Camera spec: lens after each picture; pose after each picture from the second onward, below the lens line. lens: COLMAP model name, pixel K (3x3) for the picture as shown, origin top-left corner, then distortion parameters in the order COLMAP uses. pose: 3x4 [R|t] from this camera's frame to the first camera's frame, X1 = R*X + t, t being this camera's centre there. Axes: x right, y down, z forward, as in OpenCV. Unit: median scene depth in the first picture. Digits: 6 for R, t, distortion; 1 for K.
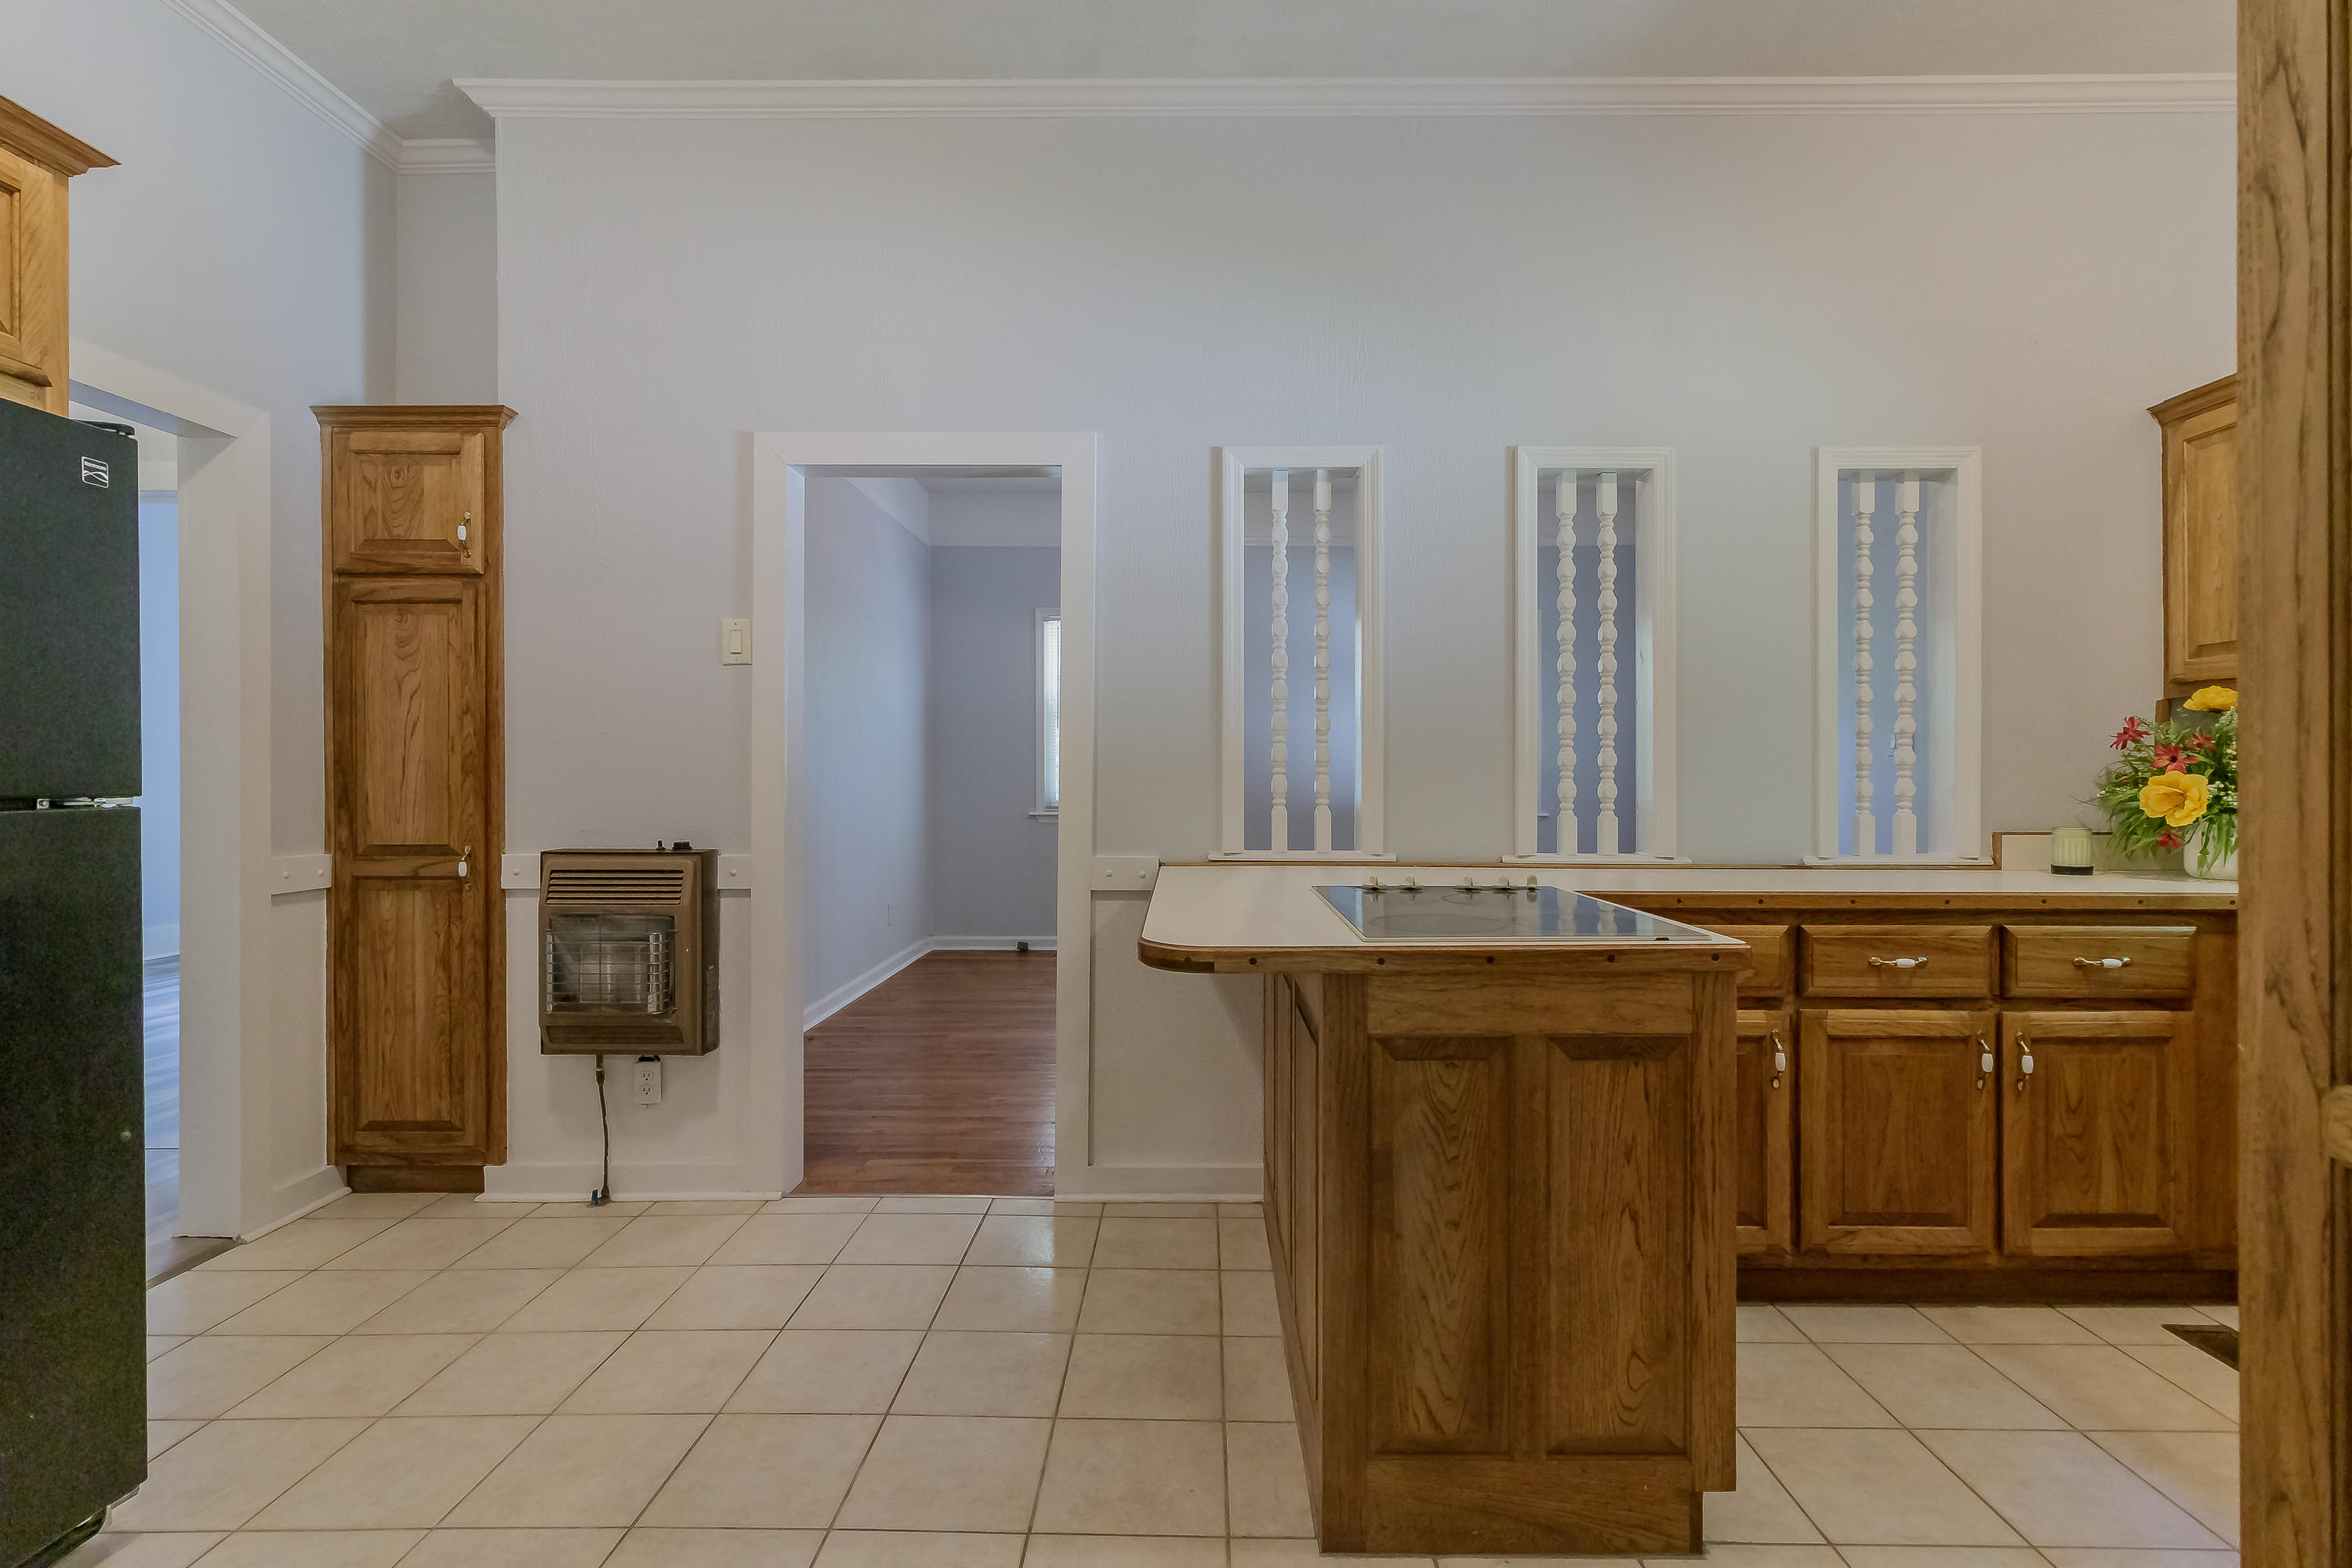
lens RADIAL K [[1139.1, 0, 1176.8], [0, 1139.1, 778.2], [0, 0, 1]] dist [0.003473, 0.000834]
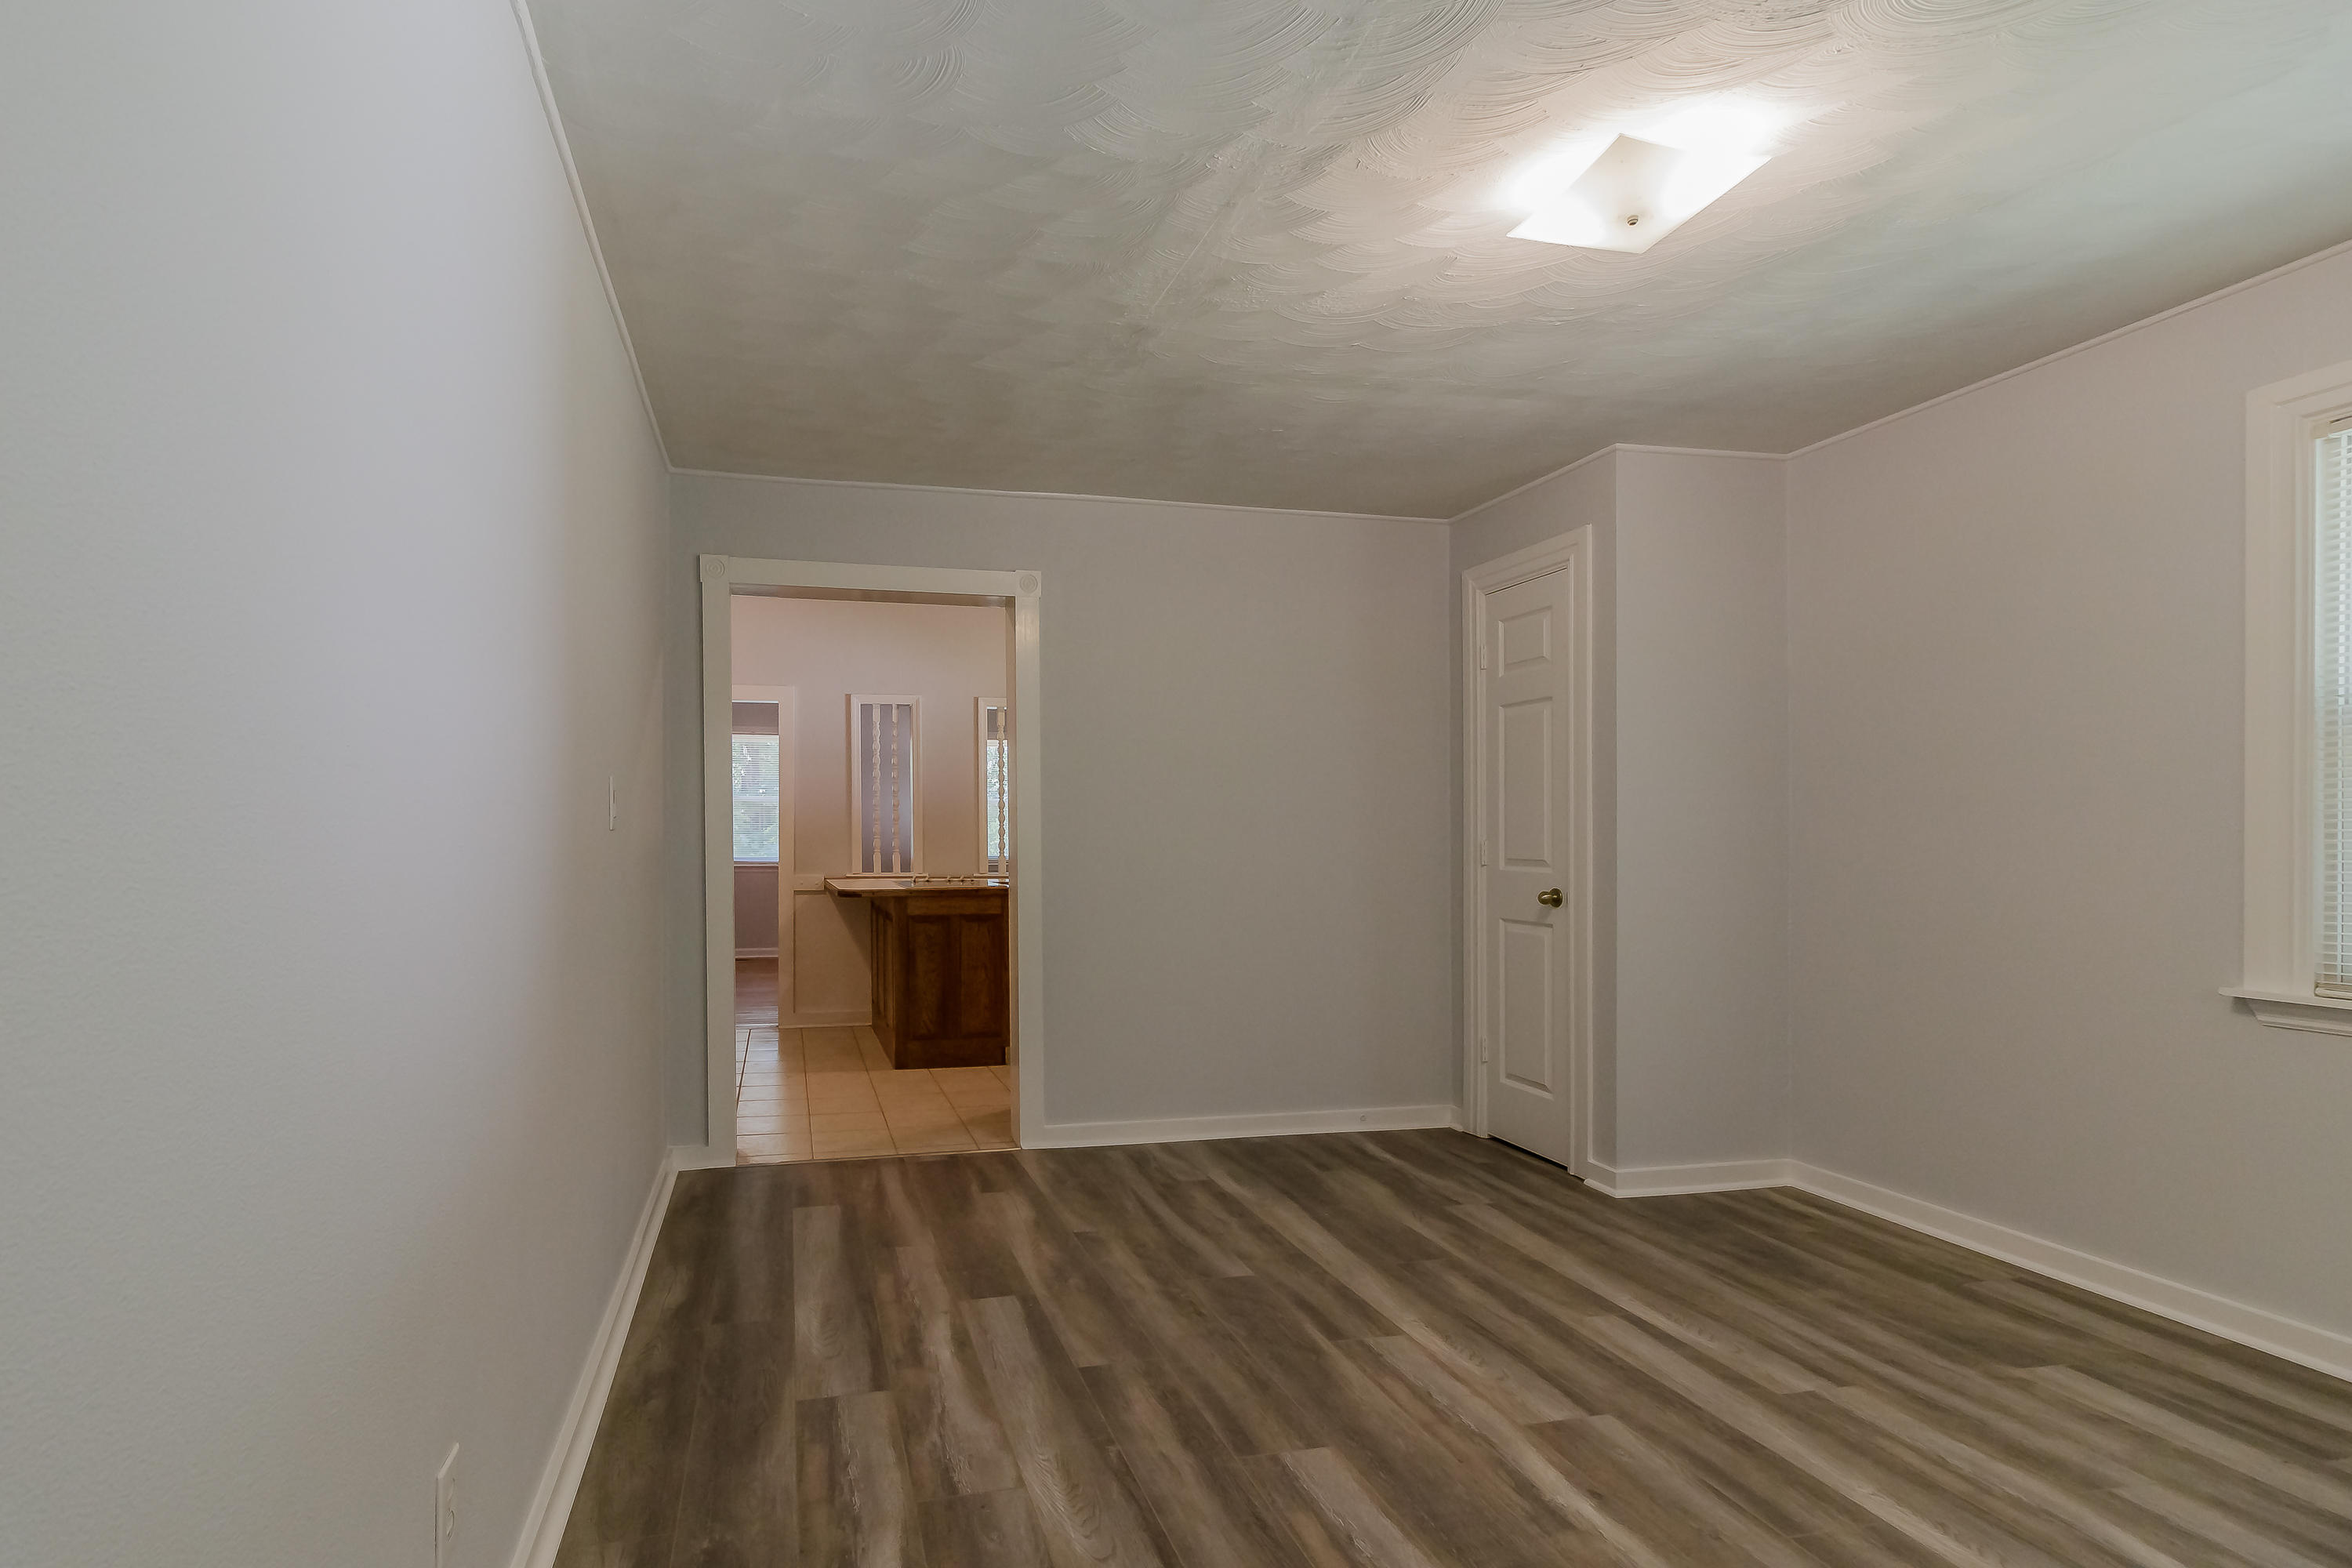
lens RADIAL K [[1164.9, 0, 996.9], [0, 1164.9, 848.4], [0, 0, 1]] dist [0.000269, -0.000305]
pose [[0.979144, -0.008466, 0.202990, -0.148898], [0.006967, 0.999943, 0.008095, -0.000975], [-0.203047, -0.006512, 0.979147, -1.331854]]
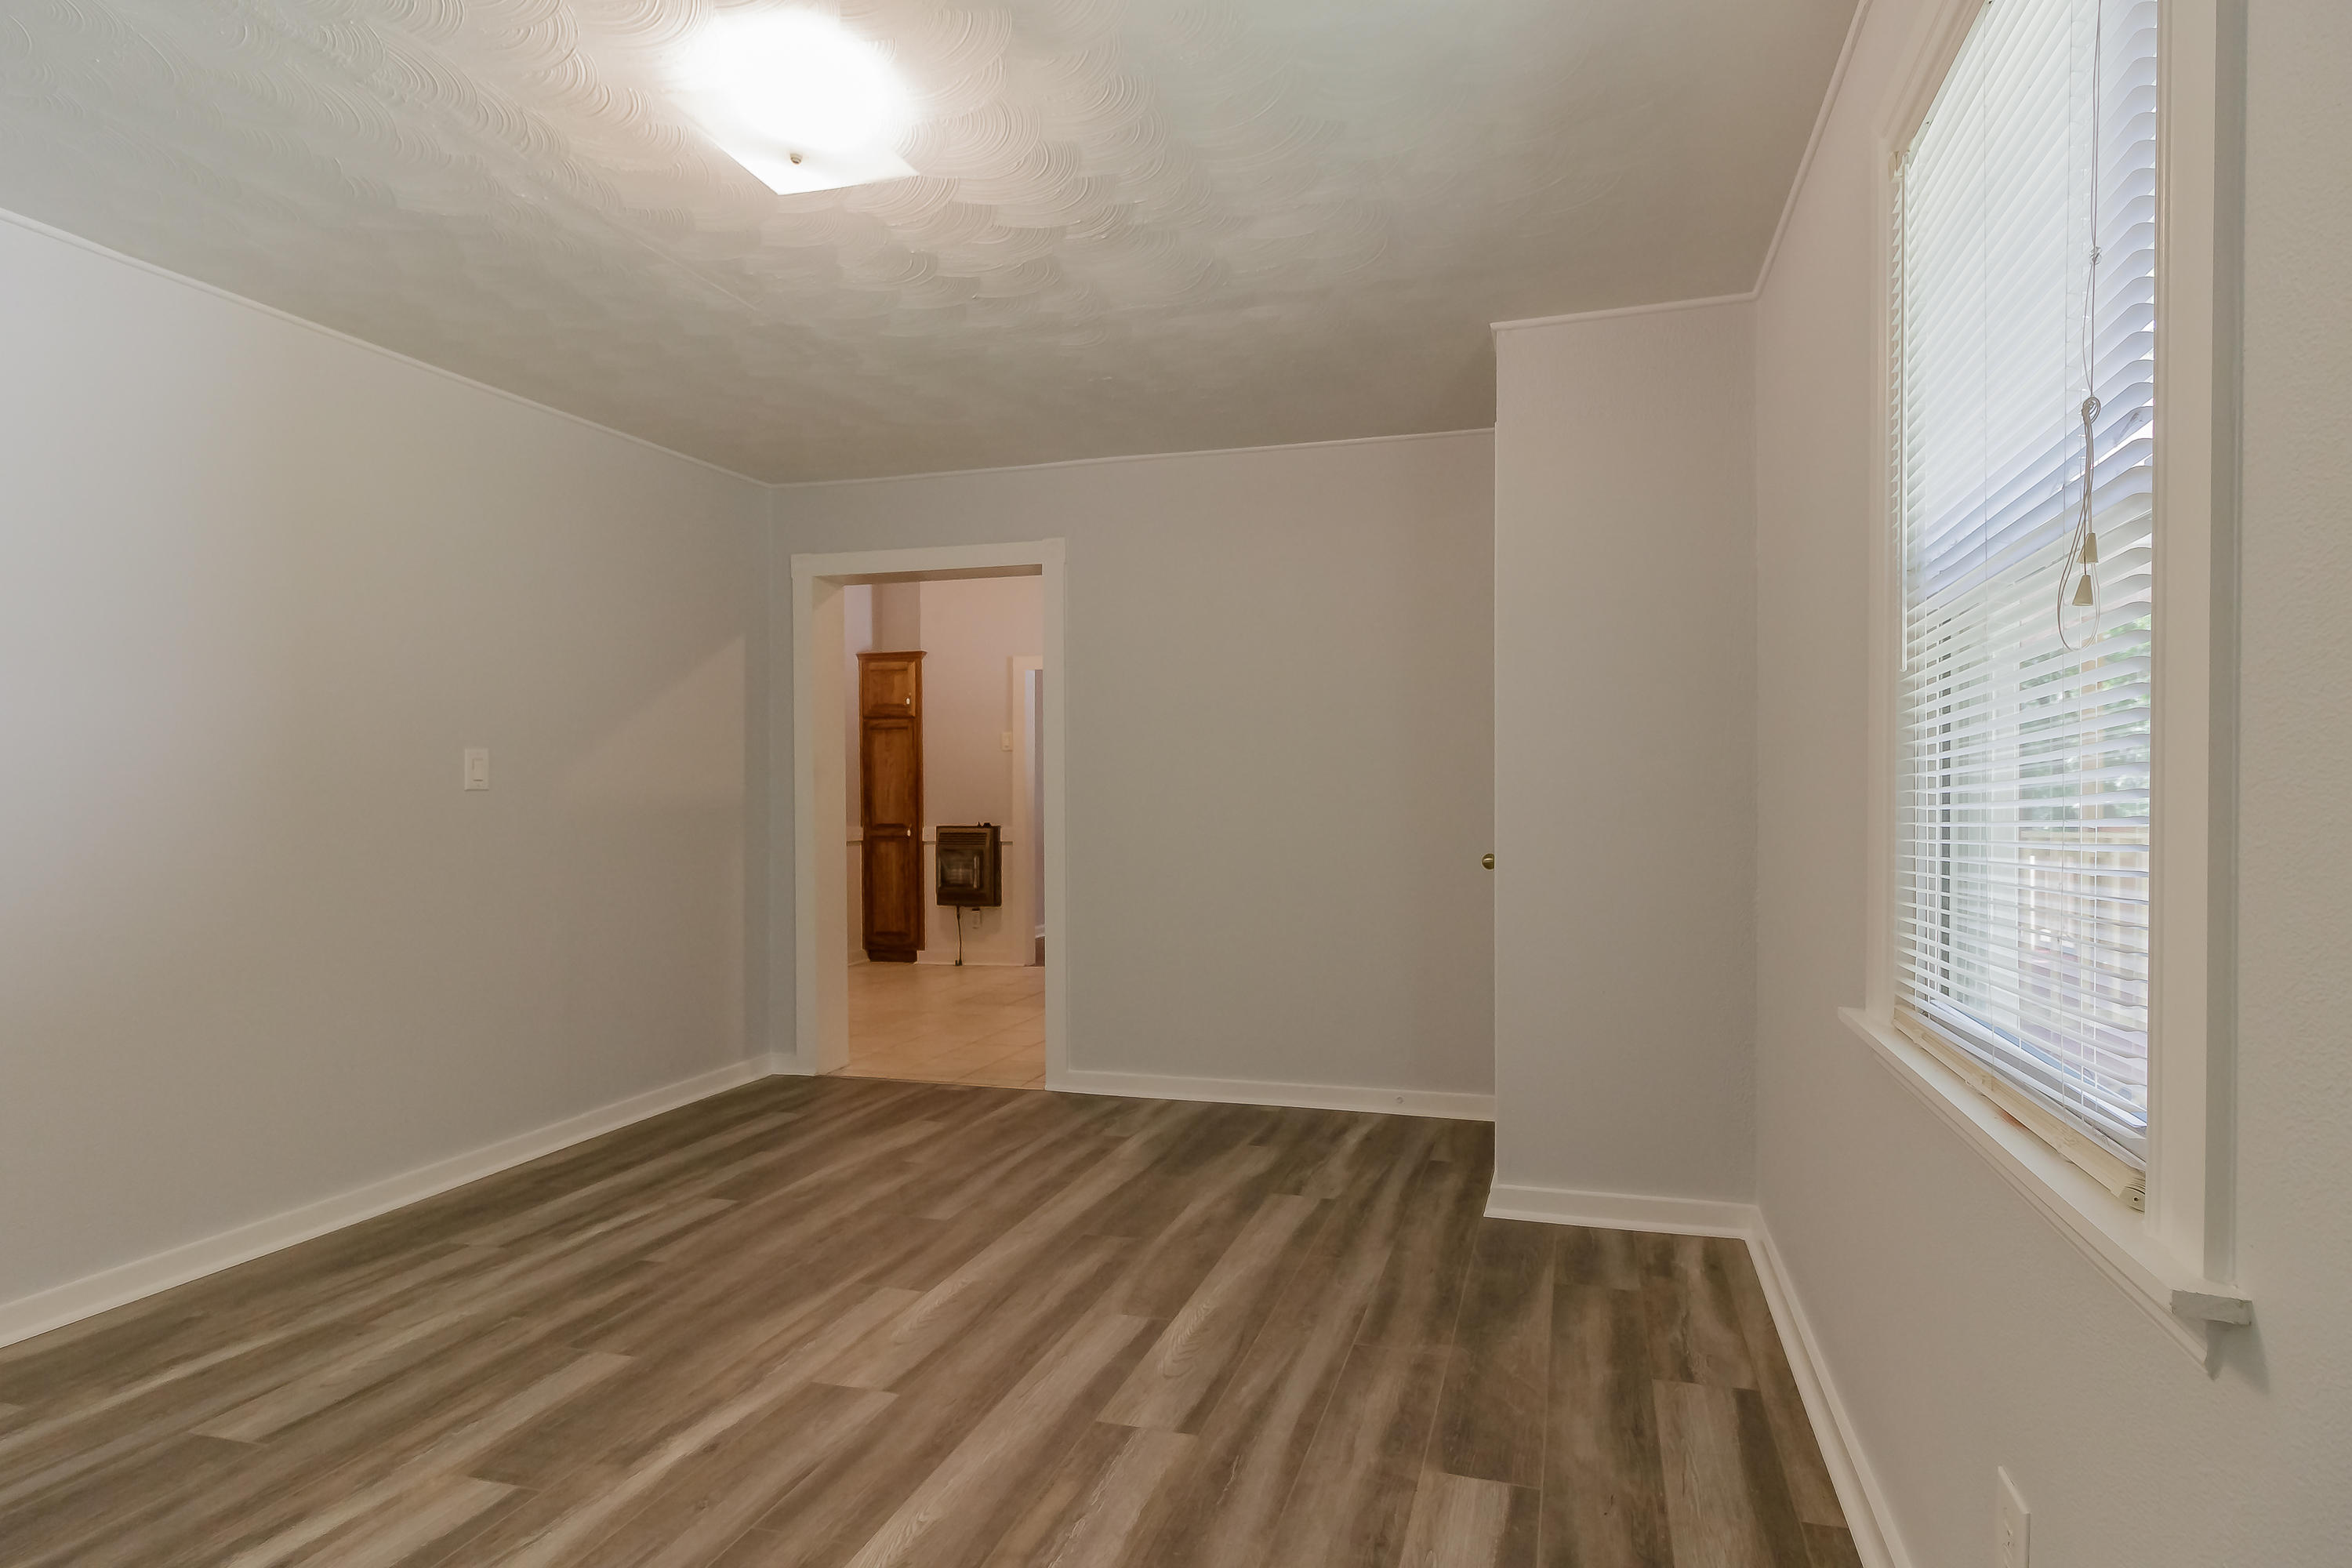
lens RADIAL K [[1158.6, 0, 1267.8], [0, 1158.6, 797.7], [0, 0, 1]] dist [-0.000996, 0.000009]
pose [[0.970299, -0.005814, -0.241838, 0.778897], [0.005931, 0.999982, -0.000242, 0.005690], [0.241835, -0.001199, 0.970317, -1.318379]]
